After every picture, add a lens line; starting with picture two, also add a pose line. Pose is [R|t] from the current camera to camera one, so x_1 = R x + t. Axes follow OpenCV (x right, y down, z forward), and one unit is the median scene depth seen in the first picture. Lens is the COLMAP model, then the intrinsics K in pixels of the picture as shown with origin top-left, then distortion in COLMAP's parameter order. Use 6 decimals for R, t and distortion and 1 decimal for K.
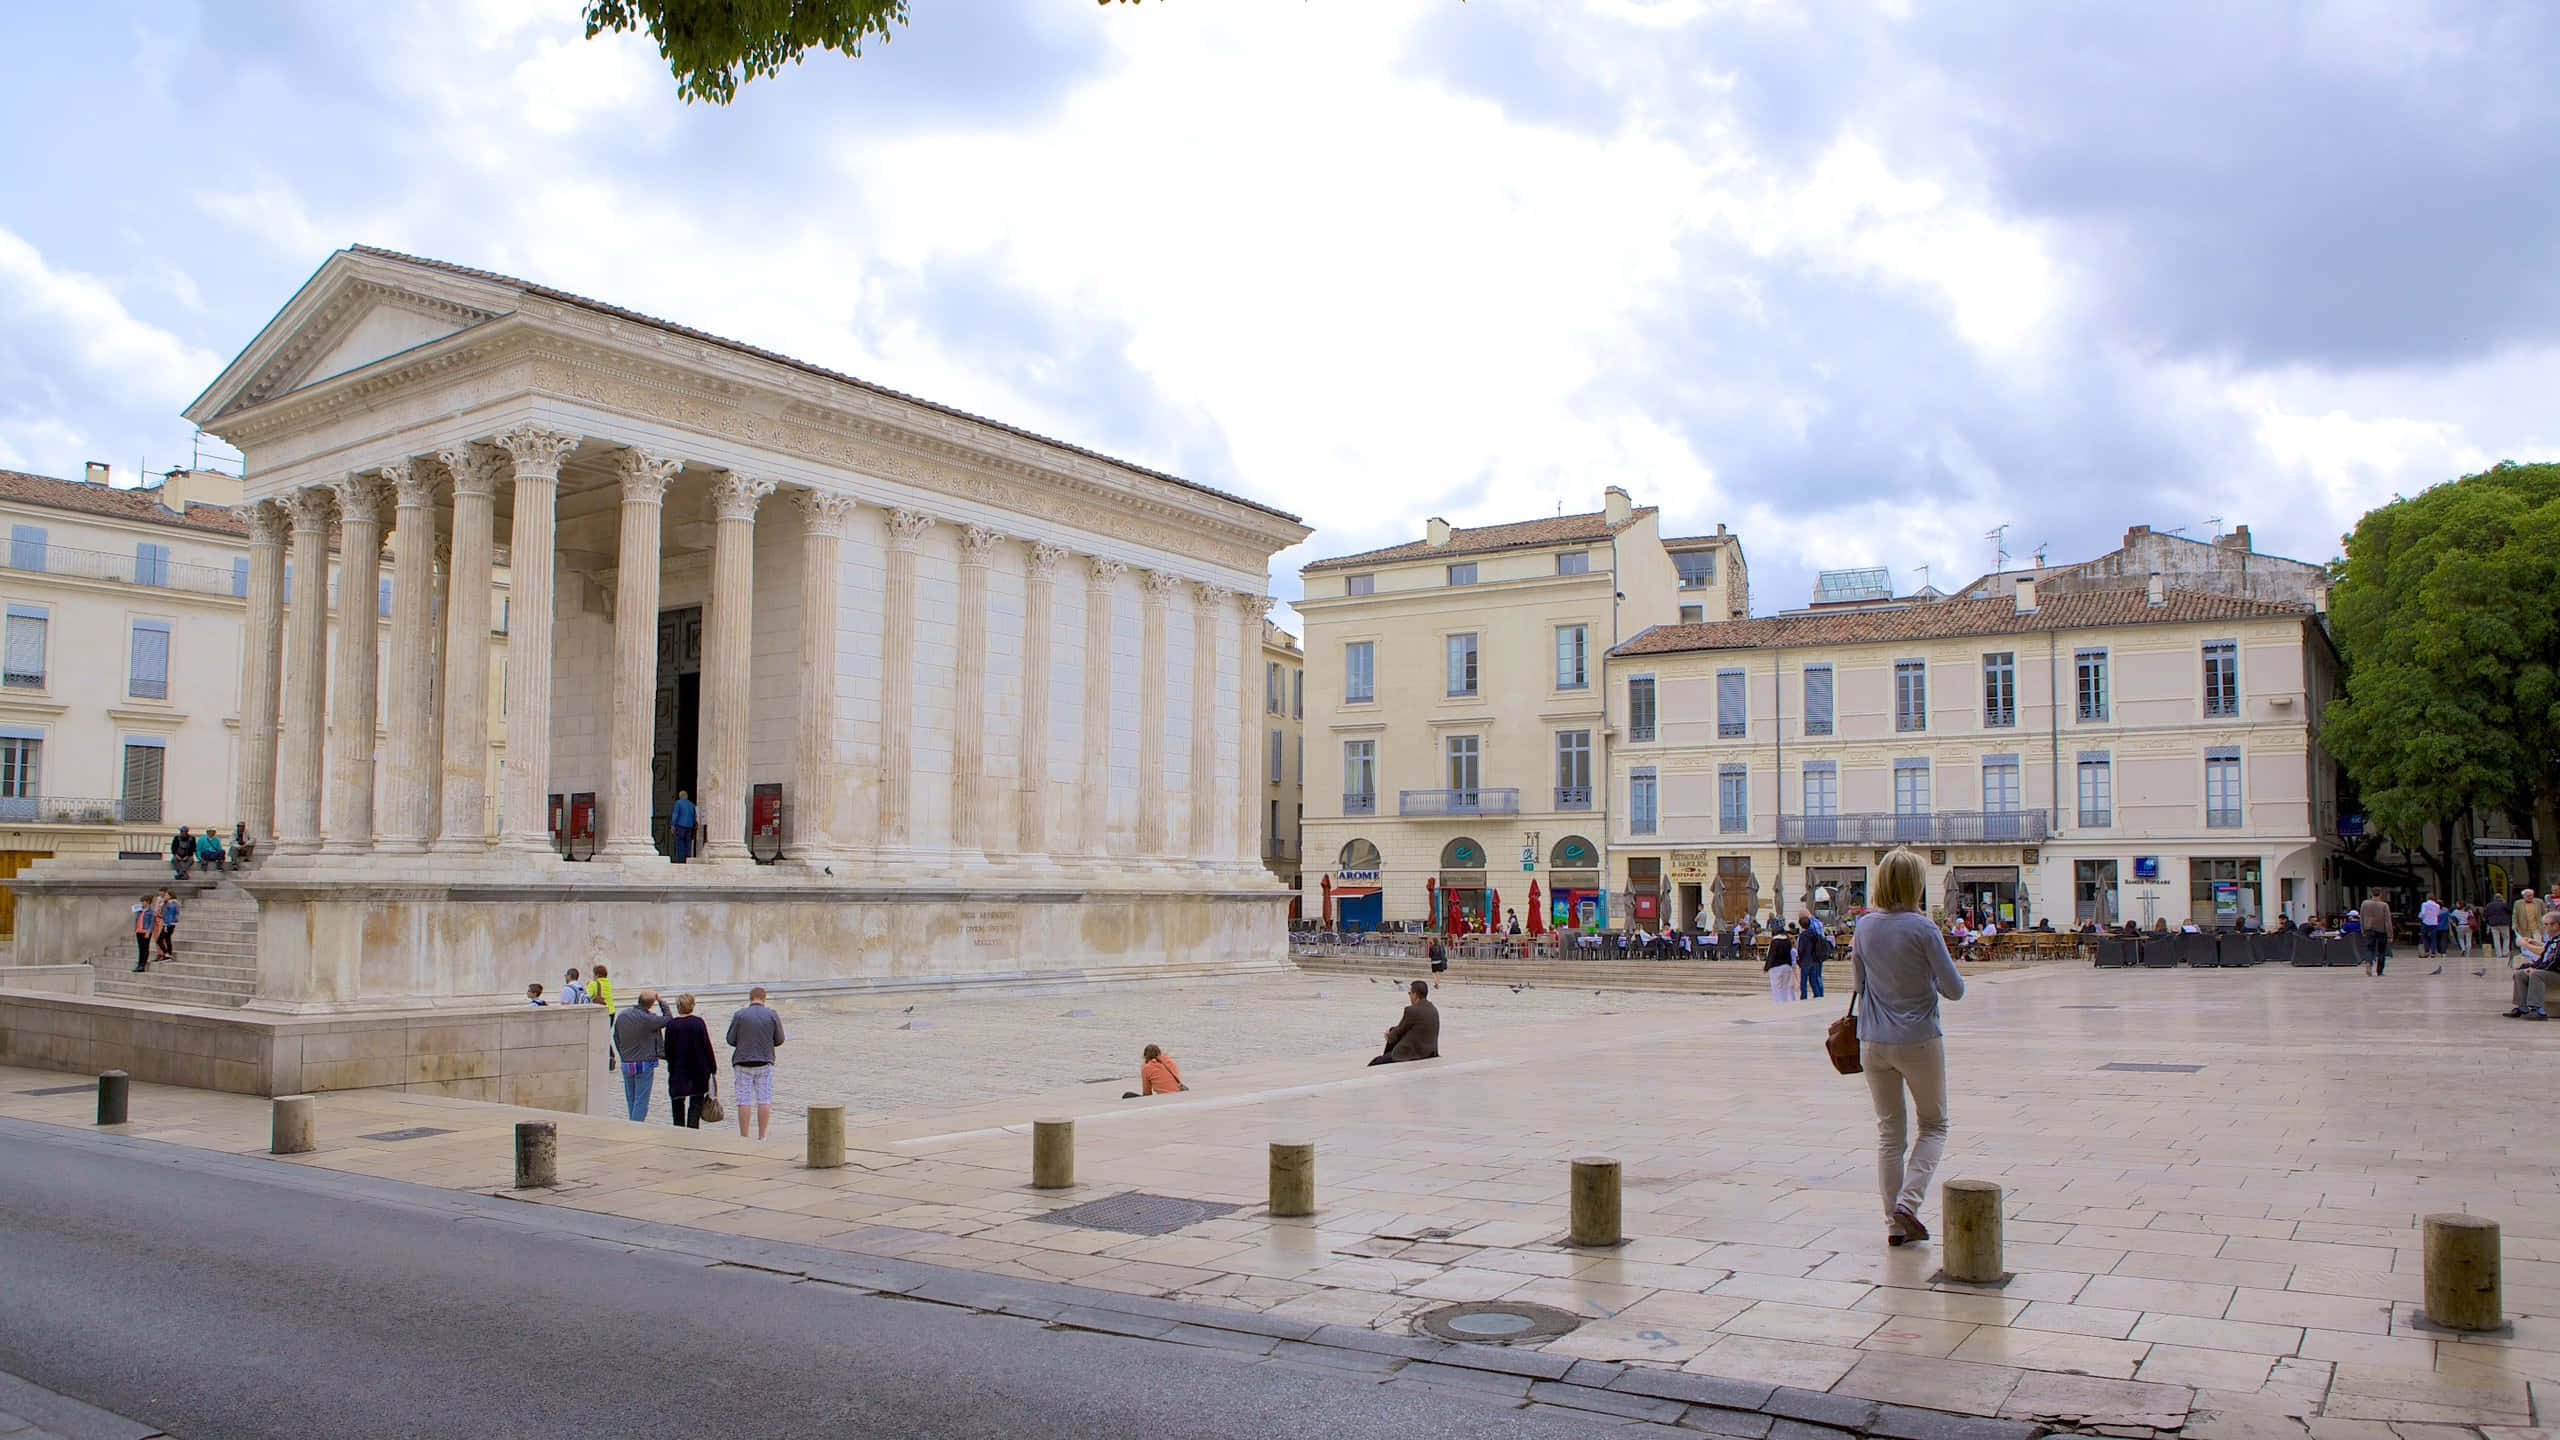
lens RADIAL K [[1740.3, 0, 1281.4], [0, 1740.3, 759.2], [0, 0, 1]] dist [-0.083027, 0.001906]
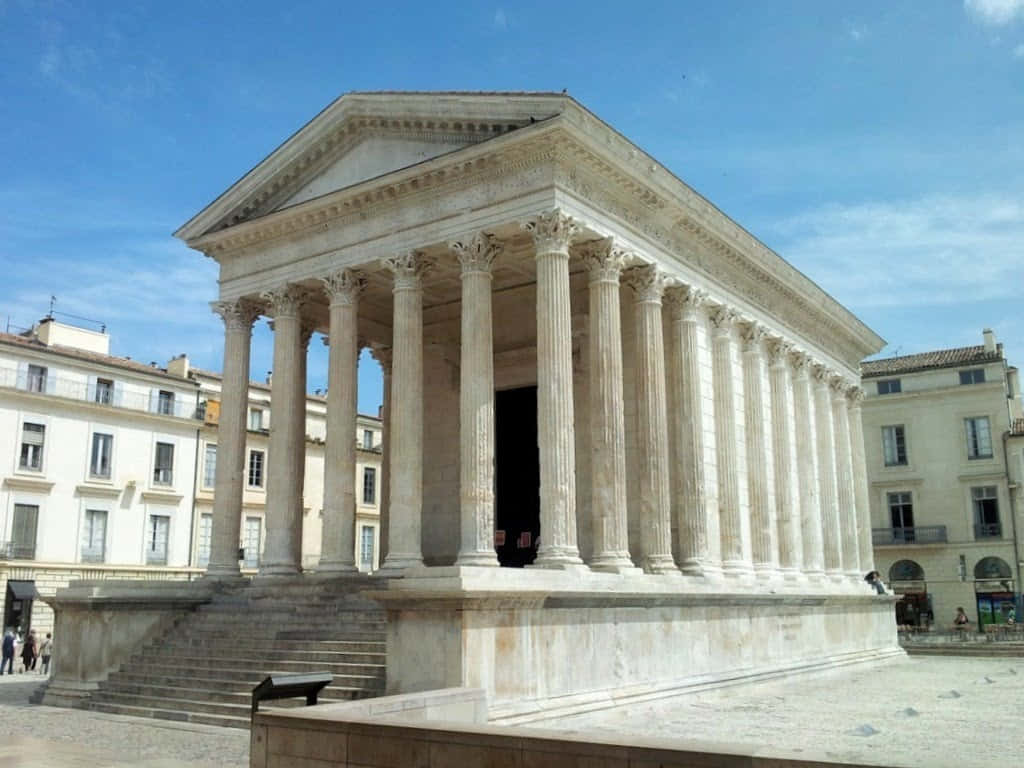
lens RADIAL K [[949.9, 0, 529.9], [0, 949.9, 385.4], [0, 0, 1]] dist [0.109938, -0.358893]
pose [[0.999925, -0.011869, 0.003125, -0.366513], [0.012200, 0.988996, -0.147437, 0.022947], [-0.001341, 0.147464, 0.989066, 0.269518]]
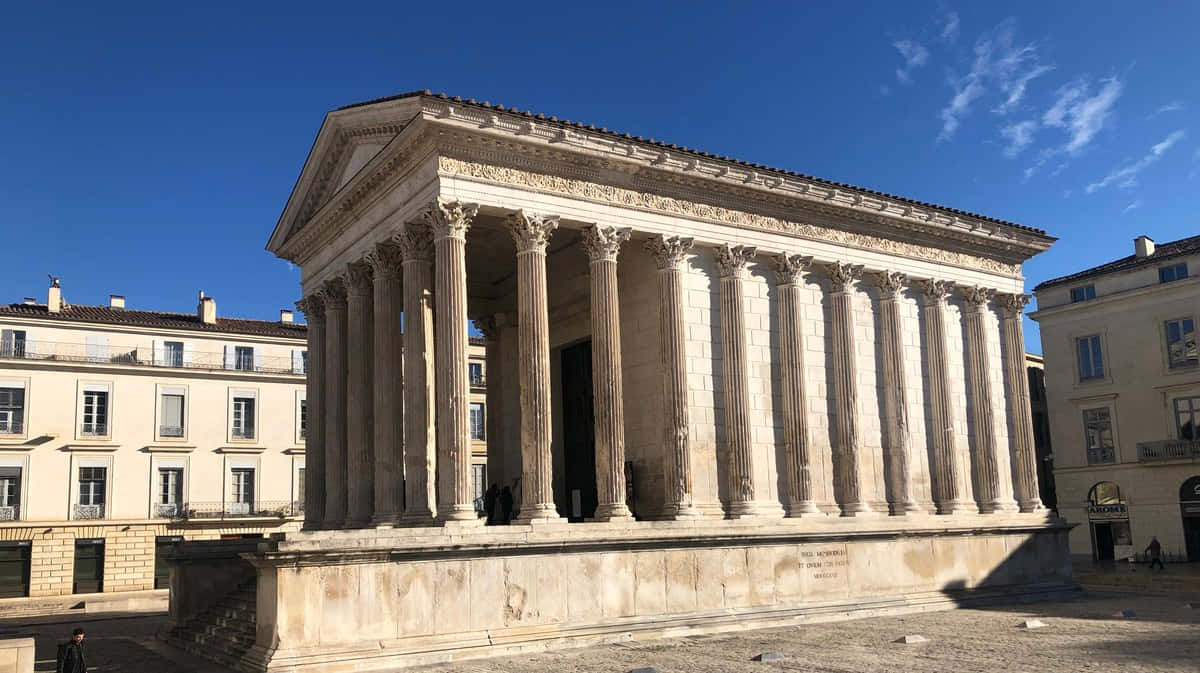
lens RADIAL K [[972.9, 0, 602.1], [0, 972.9, 385.9], [0, 0, 1]] dist [0.041228, -0.004449]
pose [[0.924113, -0.094198, -0.370328, -0.042238], [0.067608, 0.994155, -0.084167, 0.017804], [0.376092, 0.052743, 0.925080, 0.275470]]
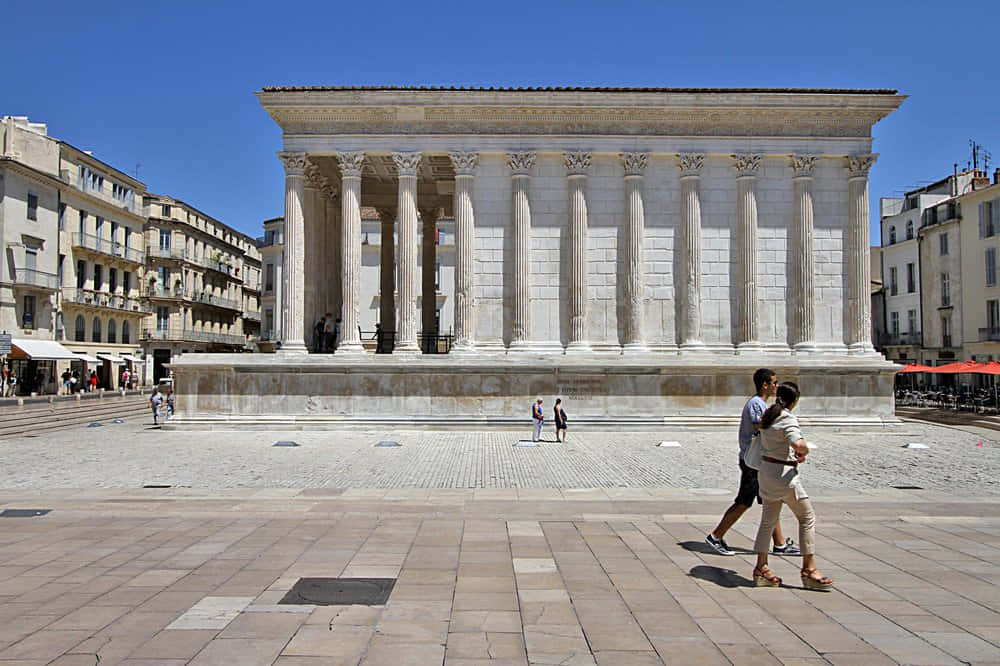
lens RADIAL K [[780.4, 0, 496.7], [0, 780.4, 329.9], [0, 0, 1]] dist [0.003702, 0.010205]
pose [[0.580378, -0.038445, -0.813439, 0.405197], [0.062516, 0.998041, -0.002566, 0.037638], [0.811944, -0.049364, 0.581644, 0.504177]]
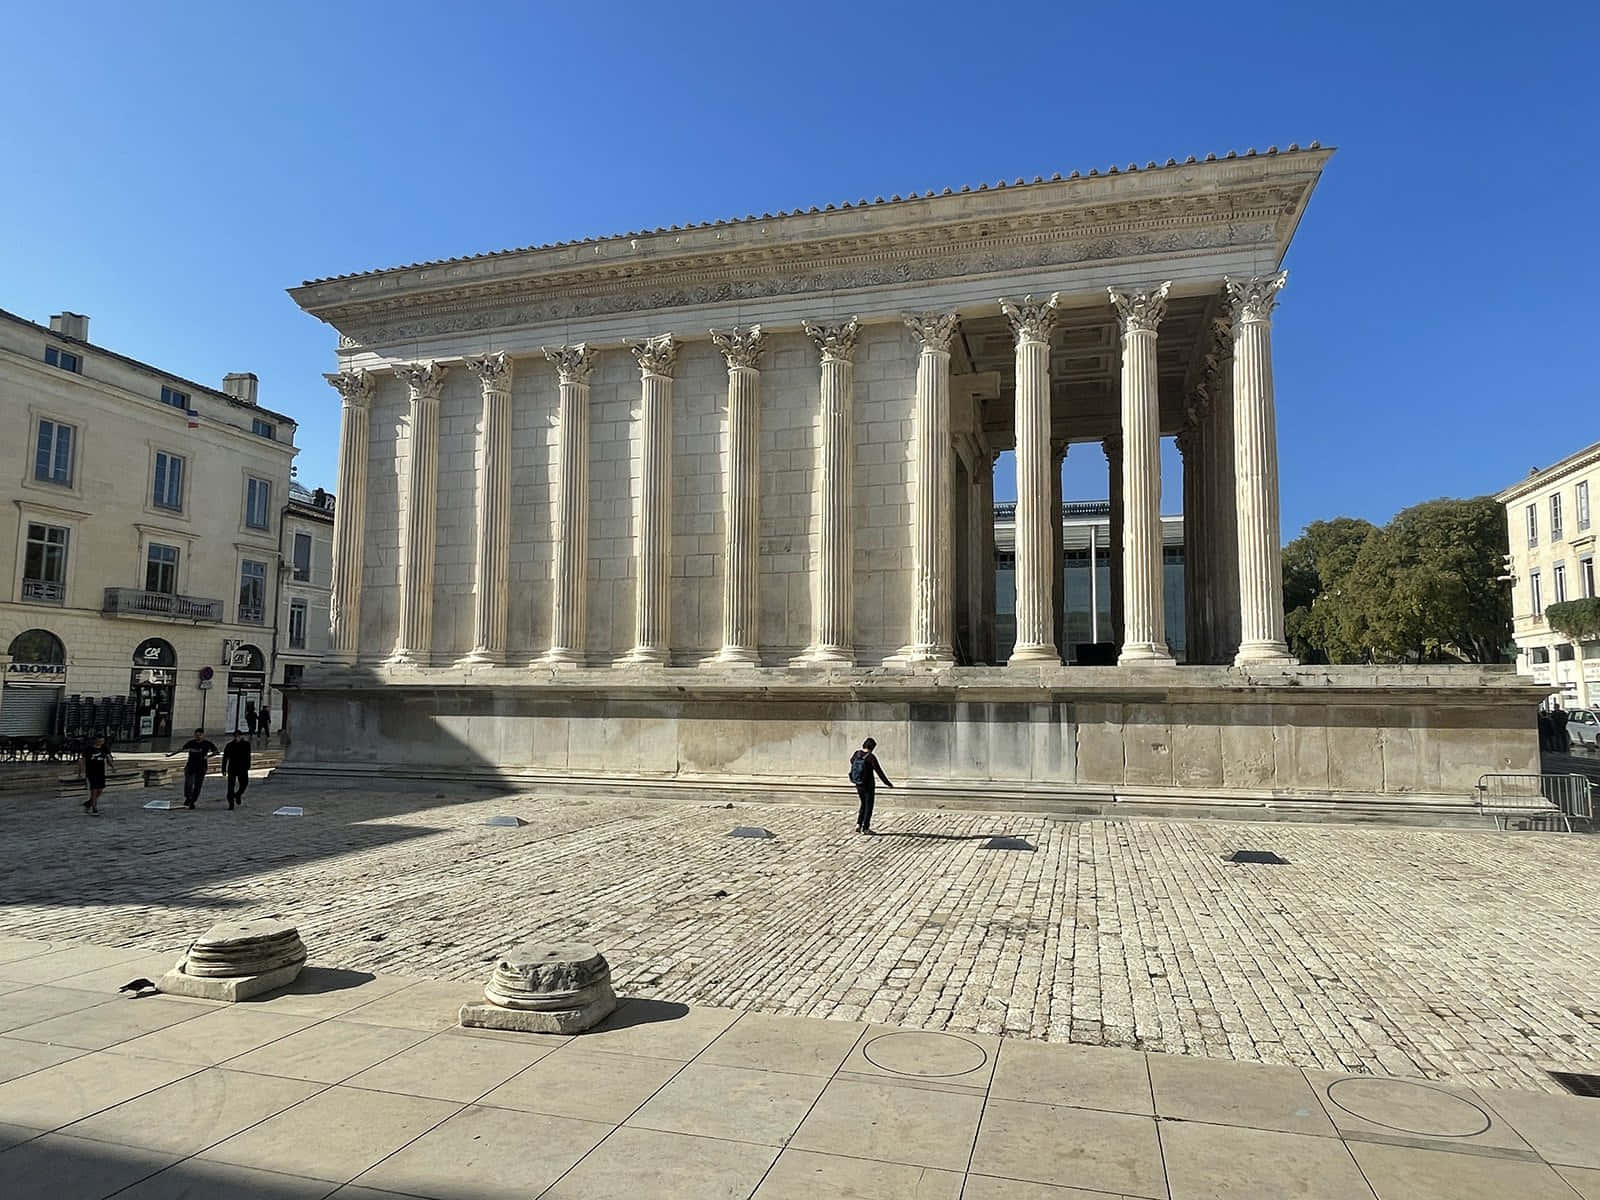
lens RADIAL K [[1034.1, 0, 801.0], [0, 1034.1, 599.6], [0, 0, 1]] dist [0.000060, -0.000099]
pose [[-0.325698, 0.091737, 0.941013, -1.053171], [-0.079680, 0.989078, -0.124002, 0.114705], [-0.942110, -0.115367, -0.314831, 1.382351]]
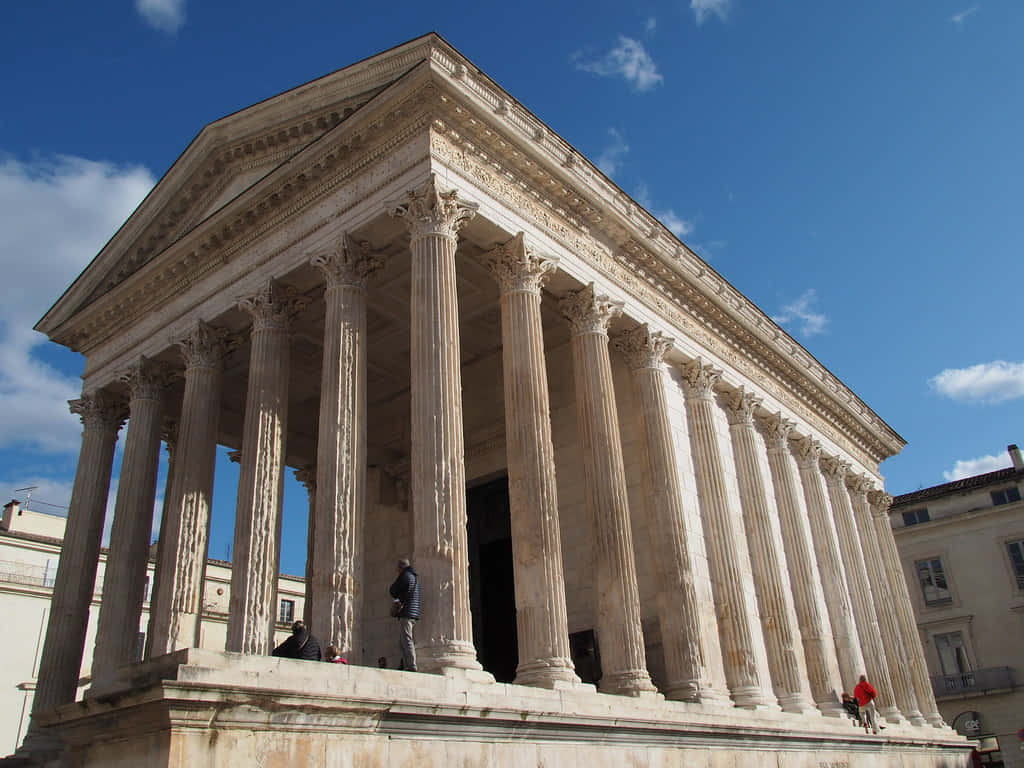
lens RADIAL K [[865.1, 0, 537.1], [0, 865.1, 382.8], [0, 0, 1]] dist [-0.012296, -0.005684]
pose [[0.995895, -0.088219, -0.020273, -0.304623], [0.073843, 0.921321, -0.381726, 0.066059], [0.052354, 0.378662, 0.924053, 0.487758]]
